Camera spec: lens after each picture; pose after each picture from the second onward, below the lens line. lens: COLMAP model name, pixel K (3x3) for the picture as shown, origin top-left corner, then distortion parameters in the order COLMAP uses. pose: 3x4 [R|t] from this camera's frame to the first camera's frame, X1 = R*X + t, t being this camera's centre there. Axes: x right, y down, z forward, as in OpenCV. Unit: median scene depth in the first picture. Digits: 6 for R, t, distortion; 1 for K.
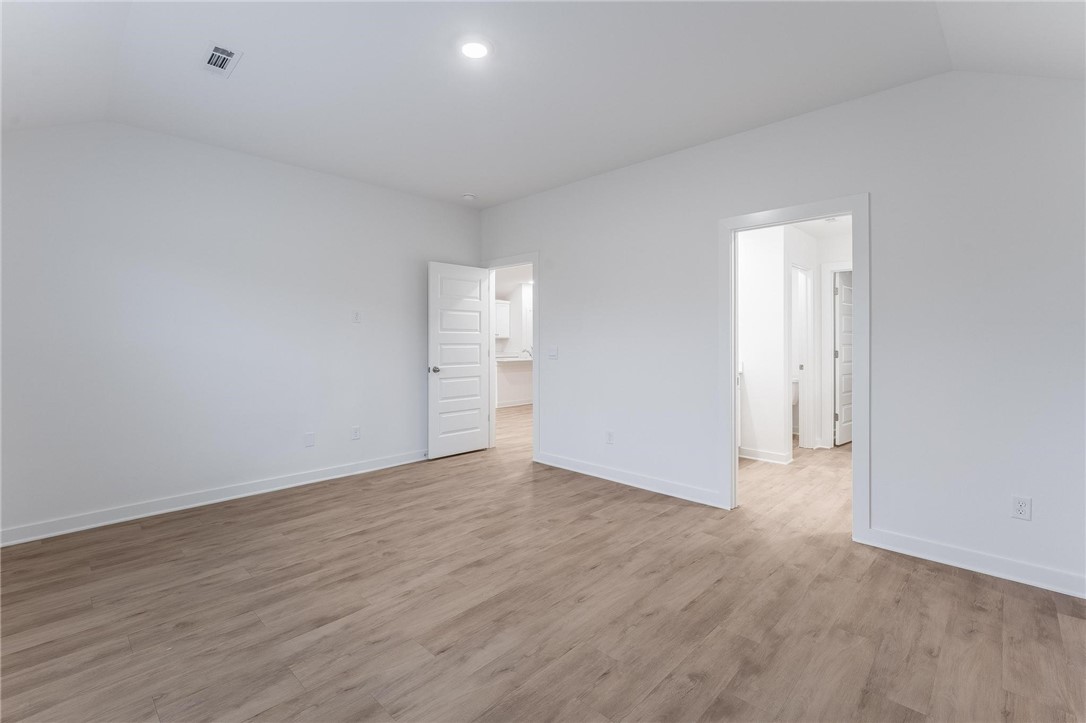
lens RADIAL K [[487.4, 0, 544.2], [0, 487.4, 351.2], [0, 0, 1]] dist [-0.000843, 0.000236]
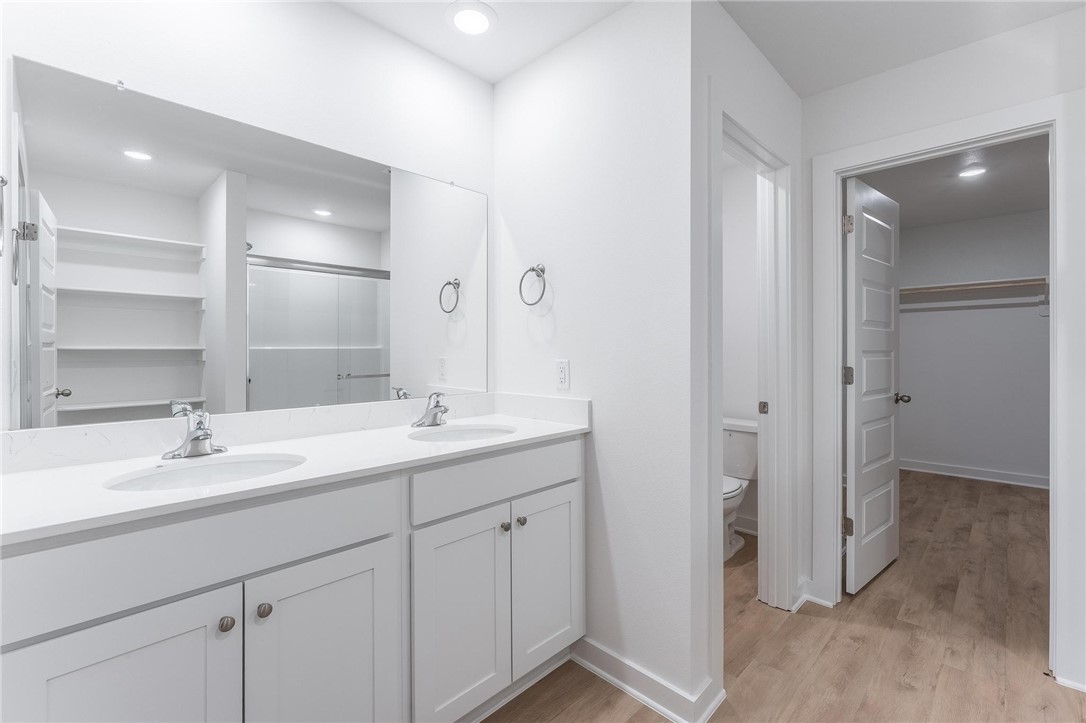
lens RADIAL K [[487.4, 0, 550.1], [0, 487.4, 353.5], [0, 0, 1]] dist [-0.000843, 0.000236]
pose [[0.999968, 0.003181, 0.007284, 0.342887], [-0.003152, 0.999987, -0.003950, -0.009979], [-0.007296, 0.003927, 0.999966, 0.587831]]
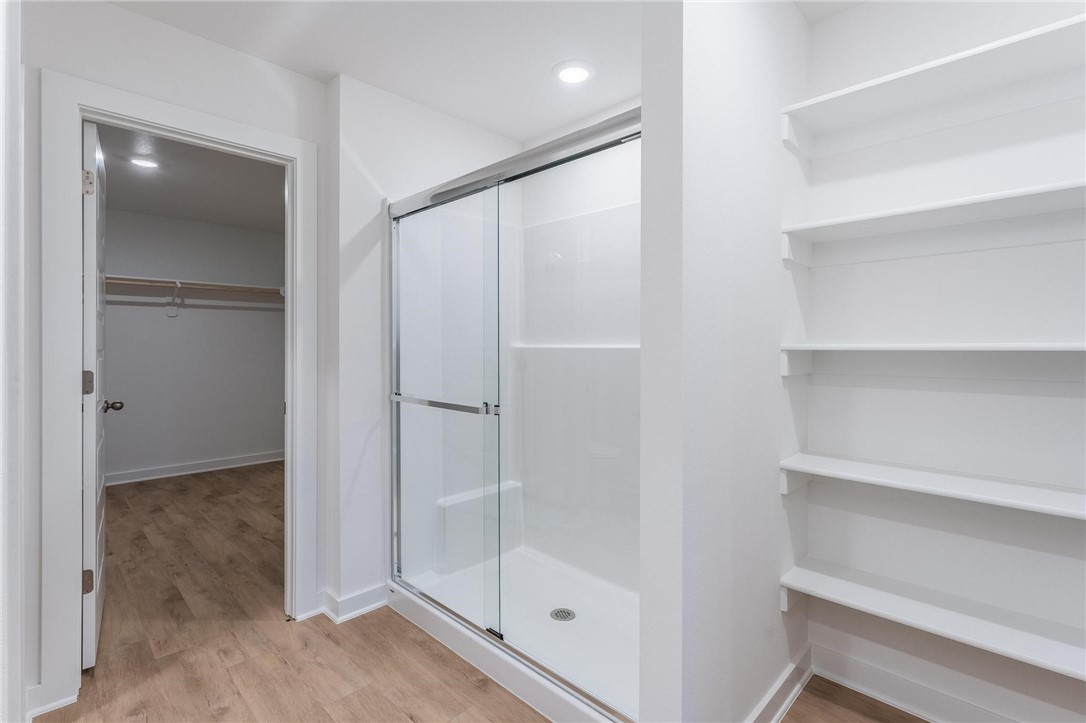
lens RADIAL K [[497.5, 0, 553.2], [0, 497.5, 355.2], [0, 0, 1]] dist [0.001627, -0.001443]
pose [[0.005276, -0.010090, 0.999935, 0.278104], [0.009325, 0.999906, 0.010040, -0.011938], [-0.999943, 0.009272, 0.005370, 0.704914]]
